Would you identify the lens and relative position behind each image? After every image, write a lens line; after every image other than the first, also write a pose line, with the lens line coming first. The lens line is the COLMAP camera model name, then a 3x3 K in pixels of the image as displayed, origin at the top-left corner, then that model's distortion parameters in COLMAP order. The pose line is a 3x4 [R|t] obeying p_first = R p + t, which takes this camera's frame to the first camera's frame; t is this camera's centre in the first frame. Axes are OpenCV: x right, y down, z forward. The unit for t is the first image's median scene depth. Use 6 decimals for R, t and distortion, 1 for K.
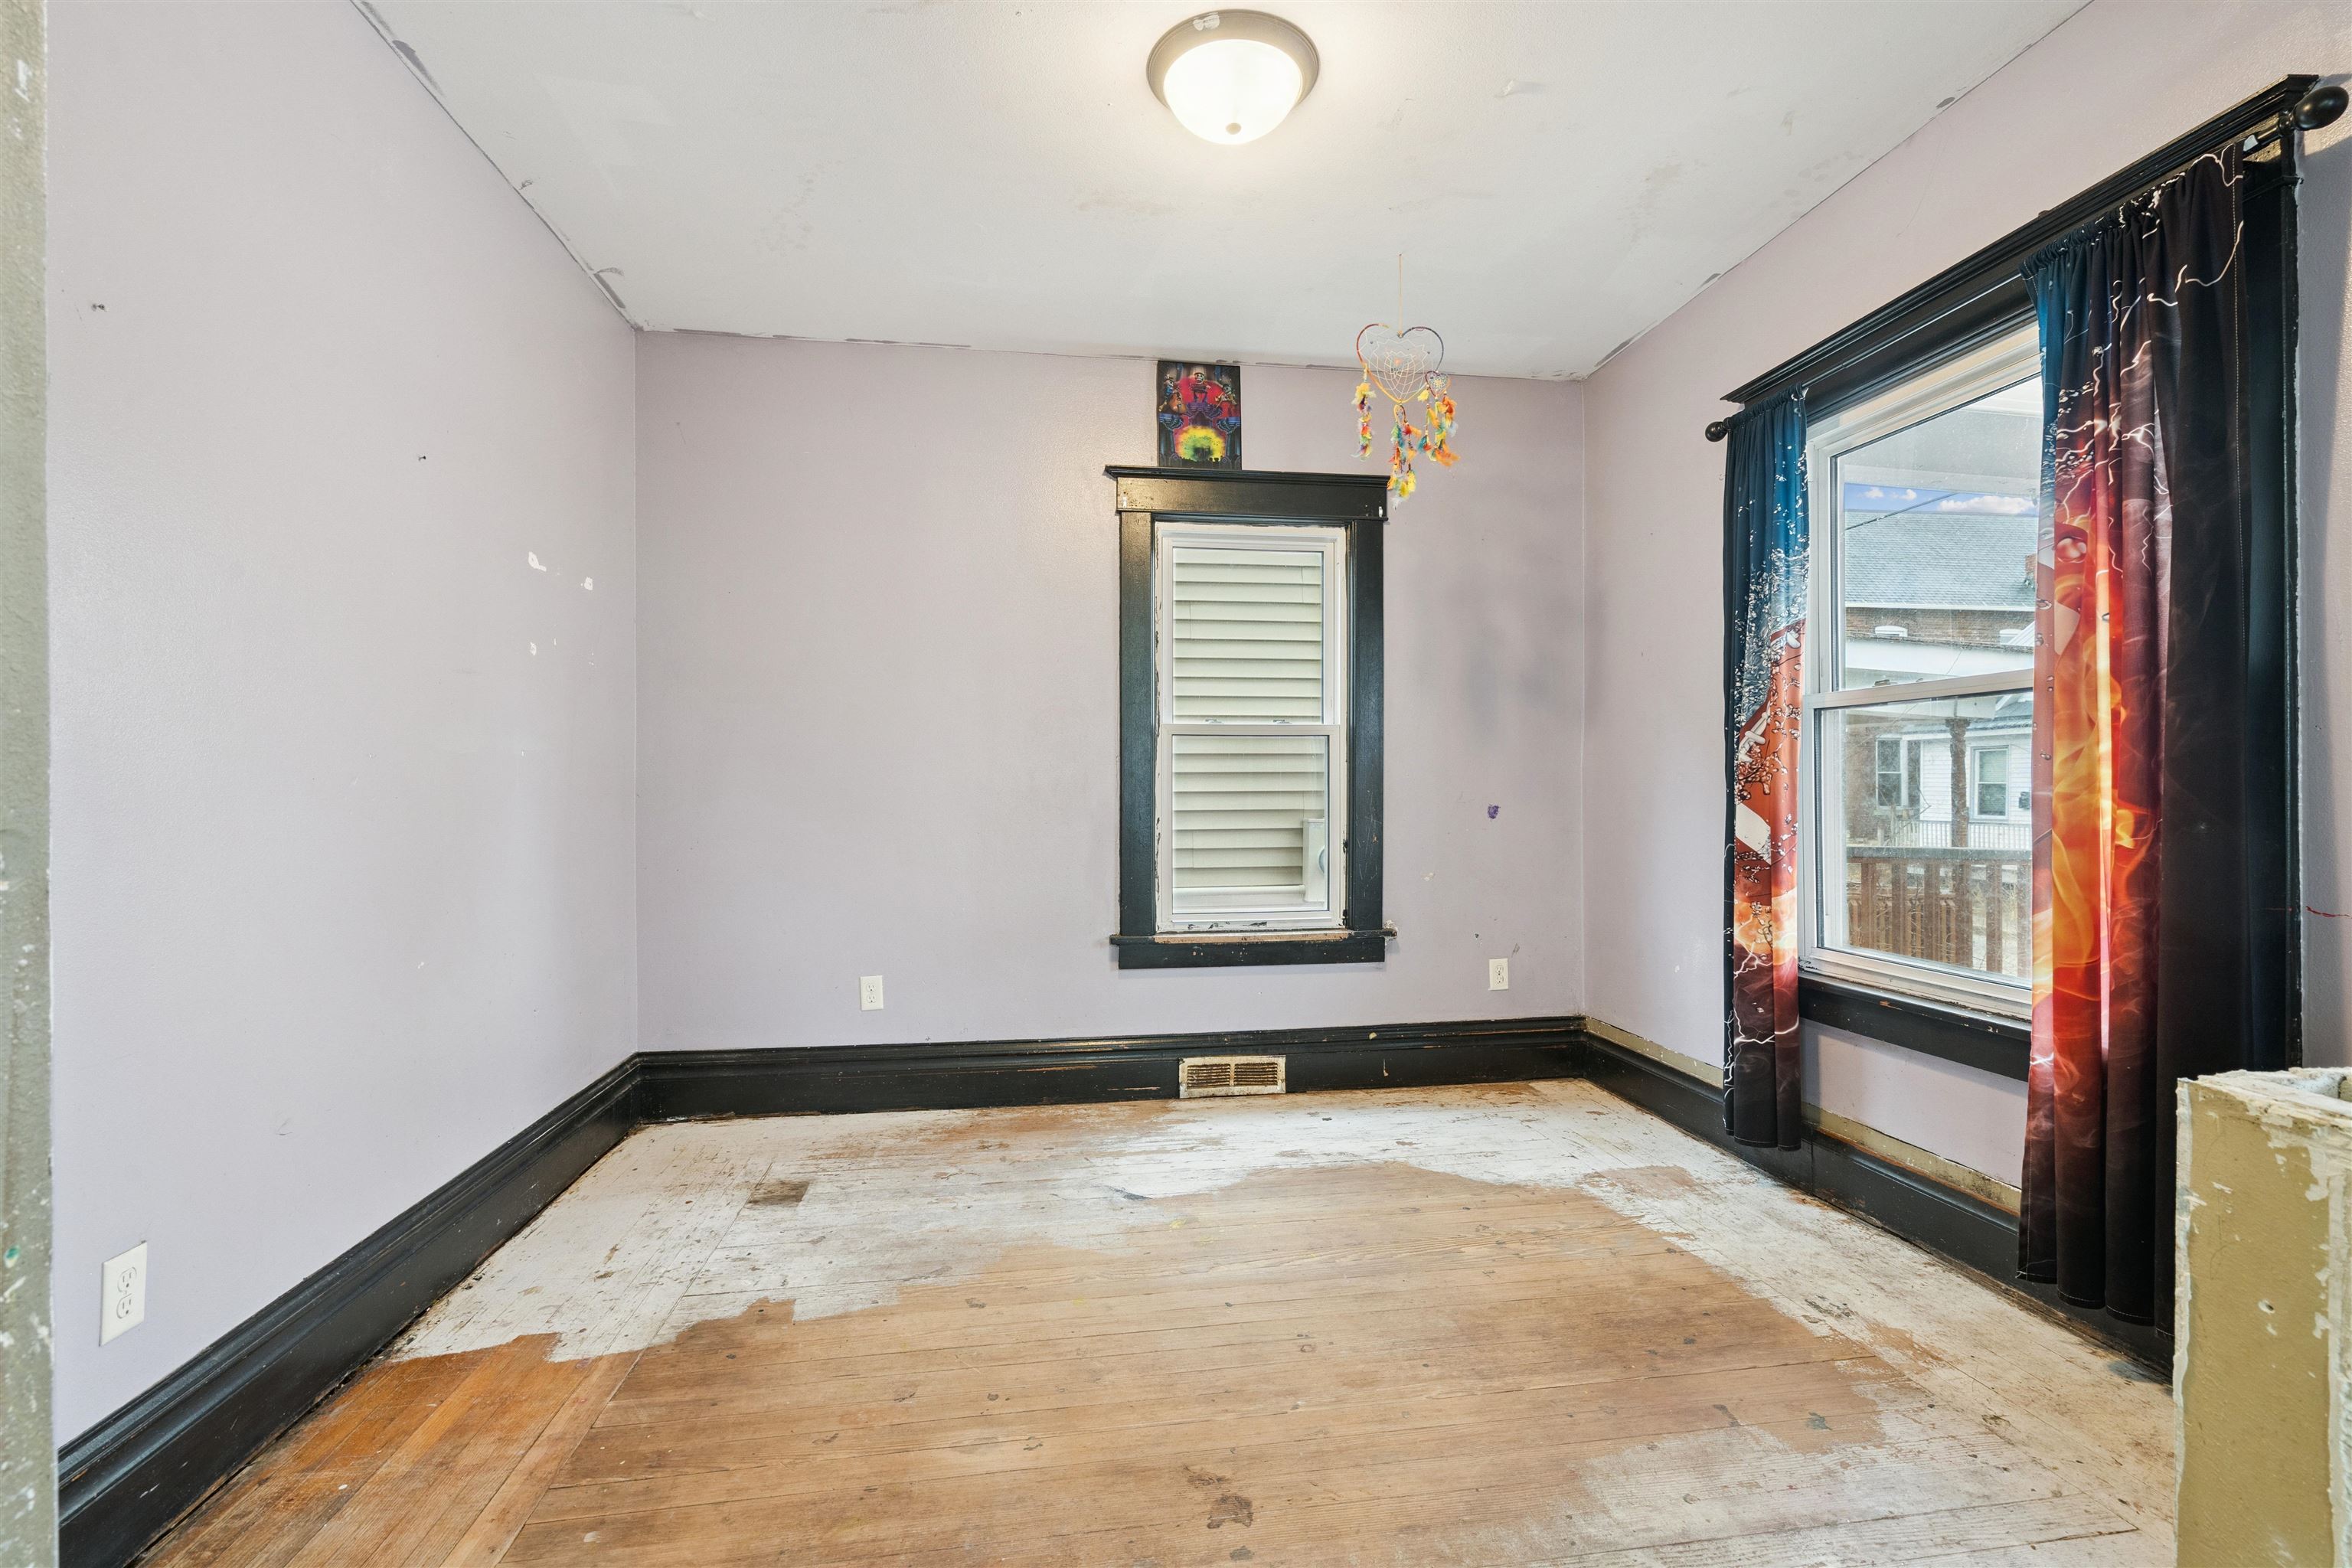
lens RADIAL K [[1060.3, 0, 1194.2], [0, 1060.3, 783.4], [0, 0, 1]] dist [-0.009323, 0.001006]
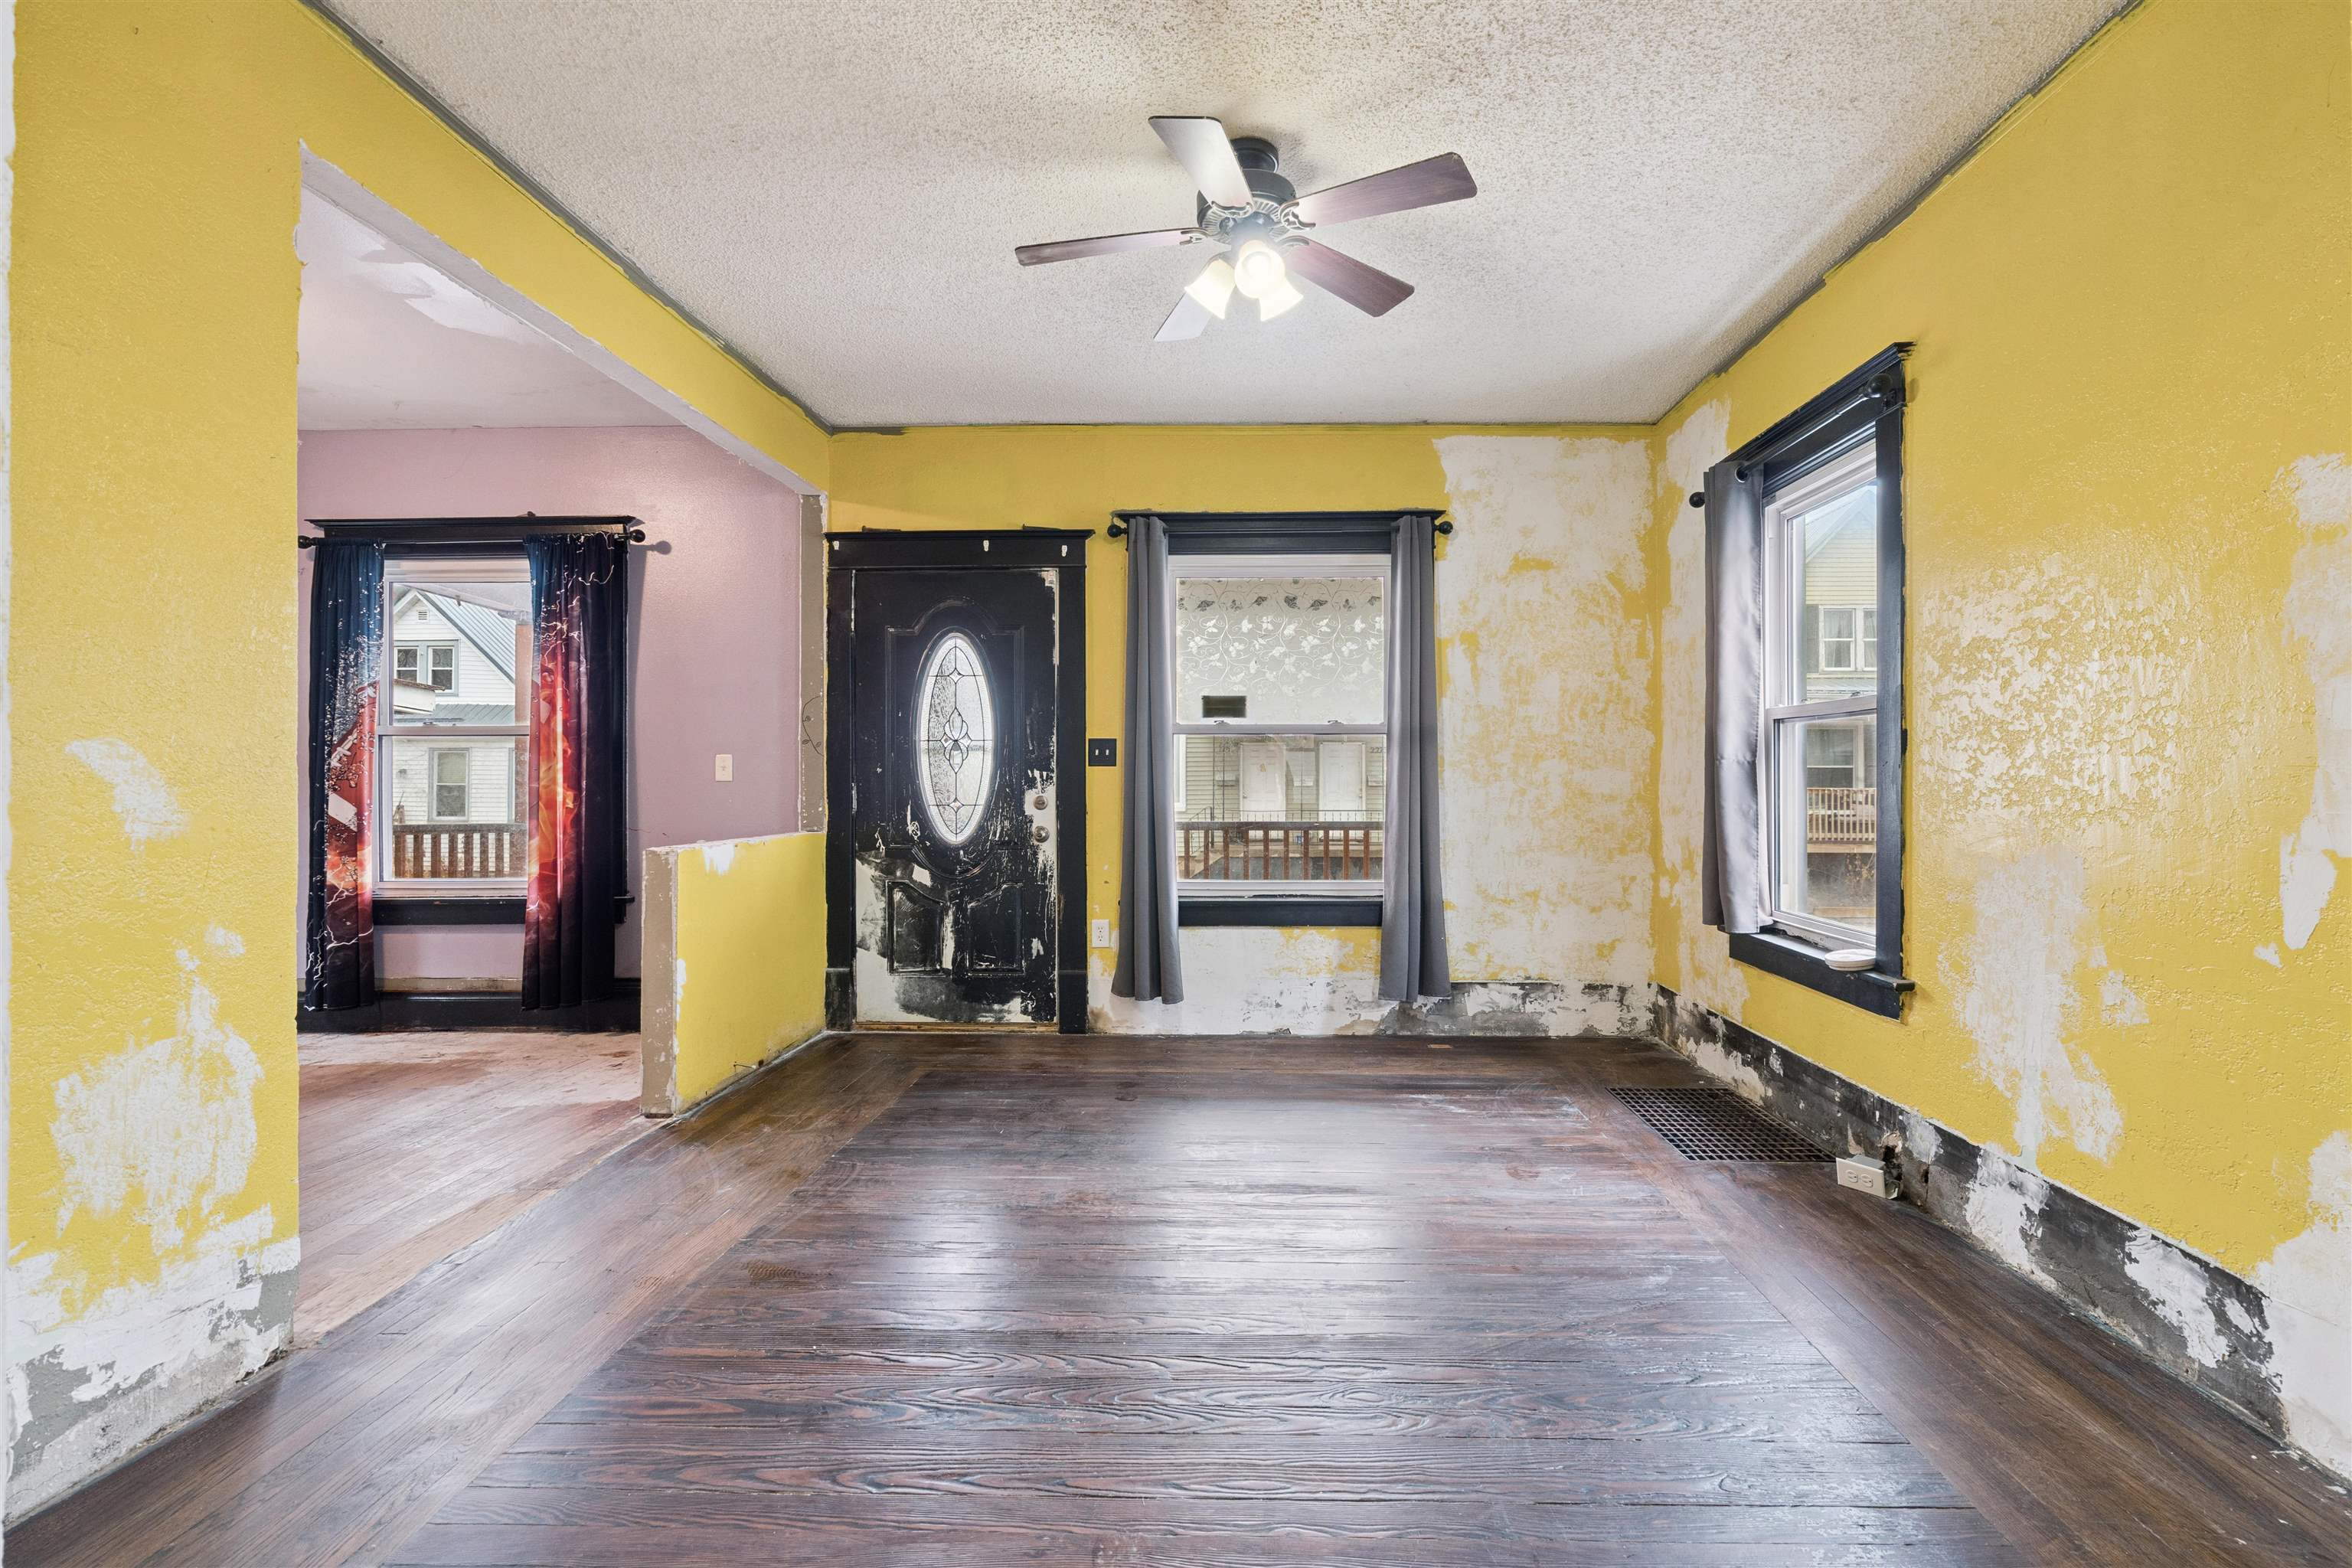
lens RADIAL K [[1060.3, 0, 1197.6], [0, 1060.3, 783.7], [0, 0, 1]] dist [-0.009323, 0.001006]
pose [[0.188839, 0.002954, 0.982004, -1.099351], [-0.002037, 0.999995, -0.002616, 0.008997], [-0.982006, -0.001507, 0.188844, -0.776789]]
